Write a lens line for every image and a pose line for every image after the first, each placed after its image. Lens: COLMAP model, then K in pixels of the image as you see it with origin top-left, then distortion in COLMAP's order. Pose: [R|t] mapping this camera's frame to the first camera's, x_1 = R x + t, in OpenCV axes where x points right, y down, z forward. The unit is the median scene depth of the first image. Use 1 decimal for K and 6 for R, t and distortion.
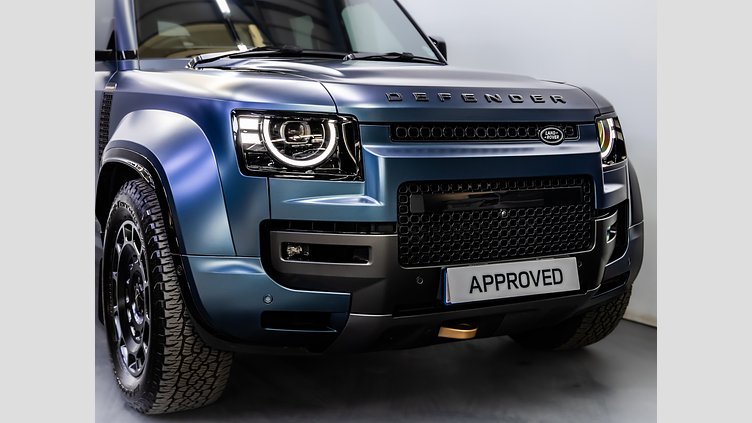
lens RADIAL K [[1015.0, 0, 400.1], [0, 1015.0, 211.2], [0, 0, 1]] dist [0.024332, 0.057792]
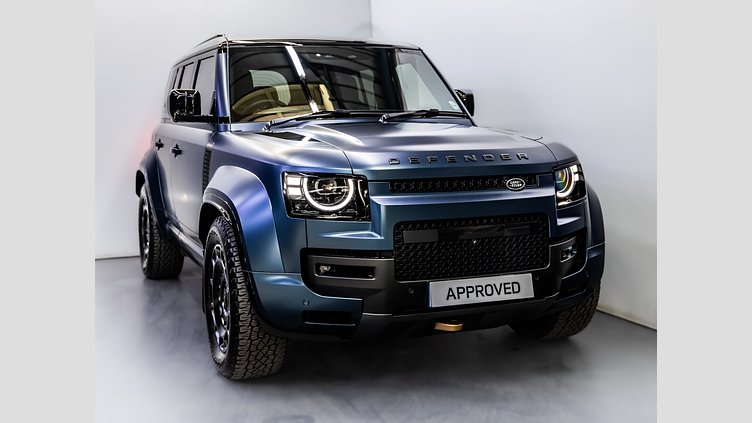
lens RADIAL K [[972.4, 0, 376.0], [0, 972.4, 211.5], [0, 0, 1]] dist [-0.014520, -0.006470]
pose [[0.988925, -0.000021, -0.148419, 0.166437], [0.002109, 0.999901, 0.013915, -0.059426], [0.148404, -0.014074, 0.988827, -0.341877]]
